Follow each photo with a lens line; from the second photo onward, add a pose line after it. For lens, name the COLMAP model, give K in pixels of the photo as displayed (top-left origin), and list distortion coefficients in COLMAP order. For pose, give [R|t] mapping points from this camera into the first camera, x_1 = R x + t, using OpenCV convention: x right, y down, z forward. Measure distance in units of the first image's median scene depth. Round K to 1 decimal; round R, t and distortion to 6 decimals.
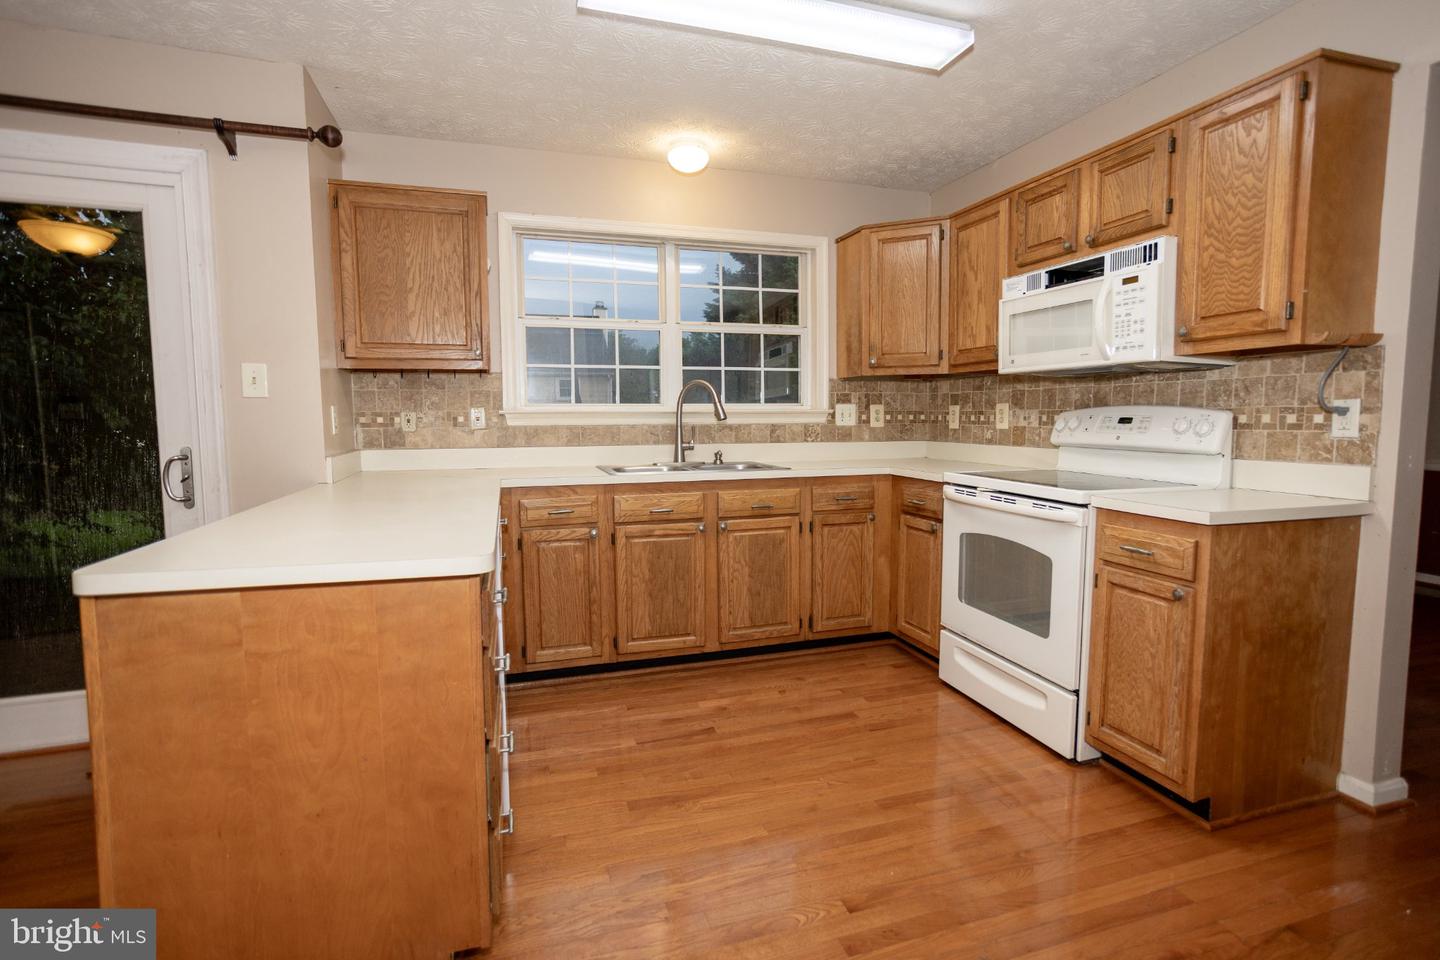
lens RADIAL K [[687.4, 0, 732.0], [0, 687.4, 476.9], [0, 0, 1]] dist [-0.056896, 0.034185]
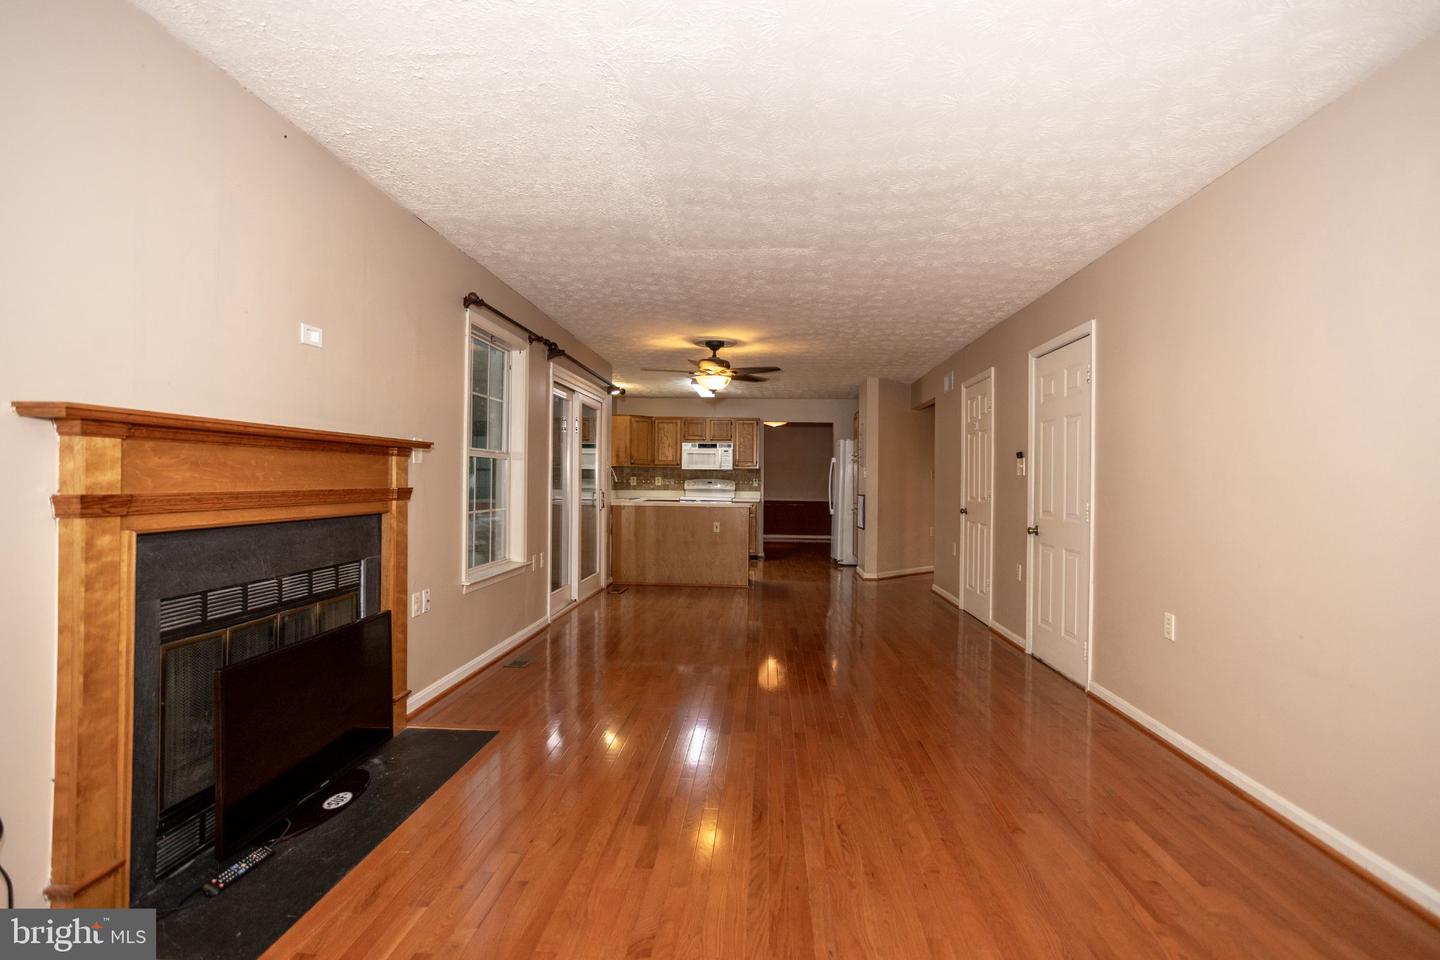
lens RADIAL K [[691.4, 0, 720.0], [0, 691.4, 480.0], [0, 0, 1]] dist [-0.057832, 0.035515]
pose [[0.372483, 0.009334, 0.927992, -2.804838], [0.070879, 0.996743, -0.038475, 0.054219], [-0.925328, 0.080106, 0.370608, -0.490807]]
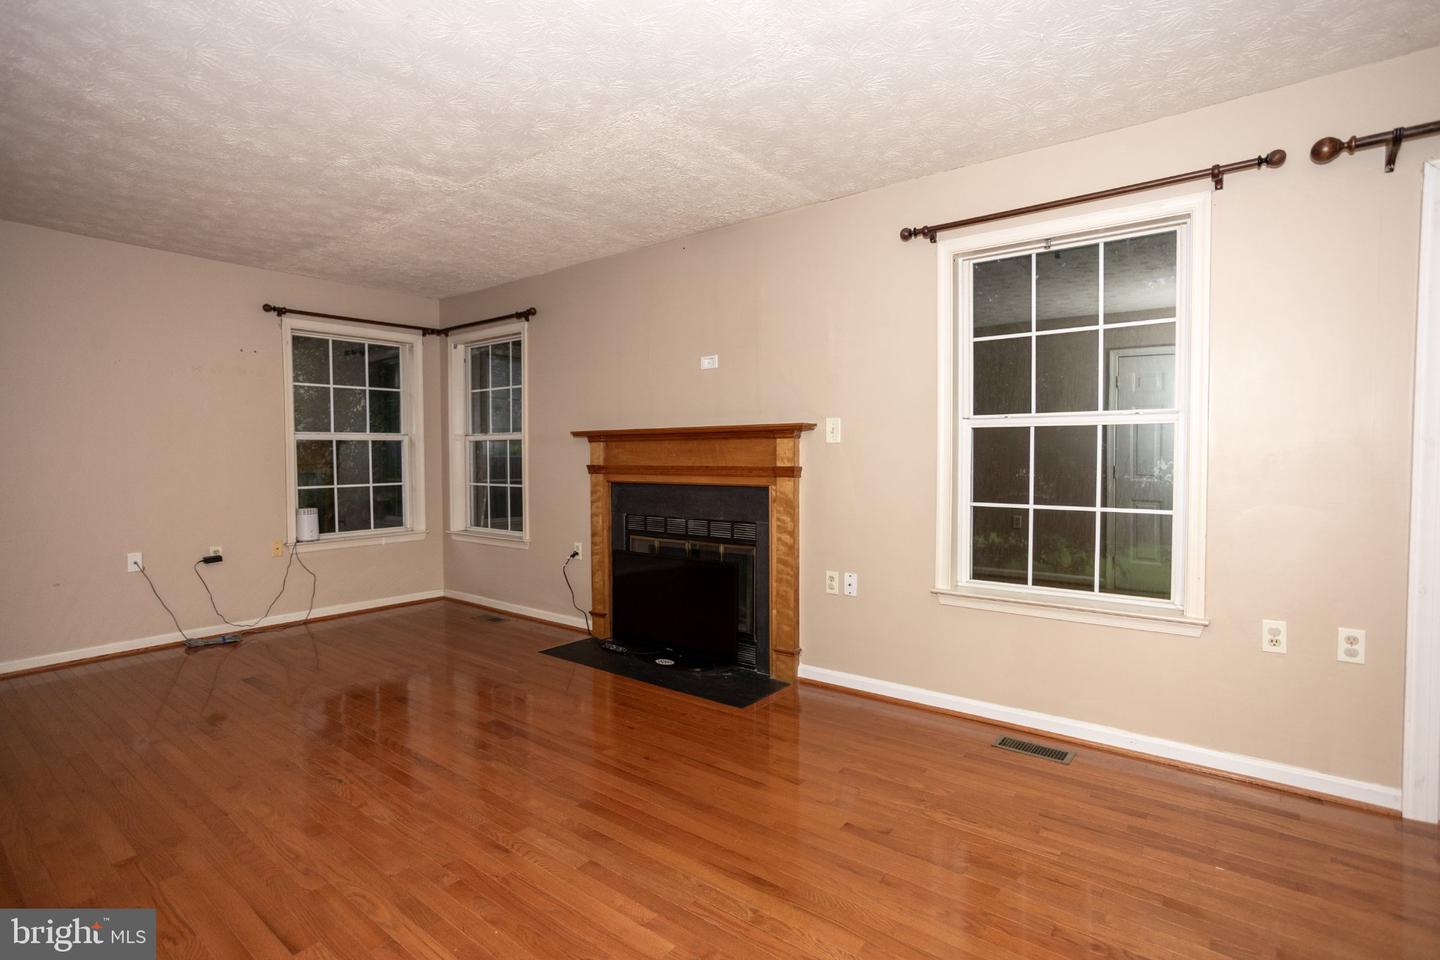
lens RADIAL K [[695.5, 0, 720.0], [0, 695.5, 480.0], [0, 0, 1]] dist [-0.022069, 0.006615]
pose [[0.555861, 0.031911, -0.830663, -1.054522], [-0.076777, 0.996963, -0.013077, 0.038452], [0.827722, 0.071044, 0.556622, -0.405196]]
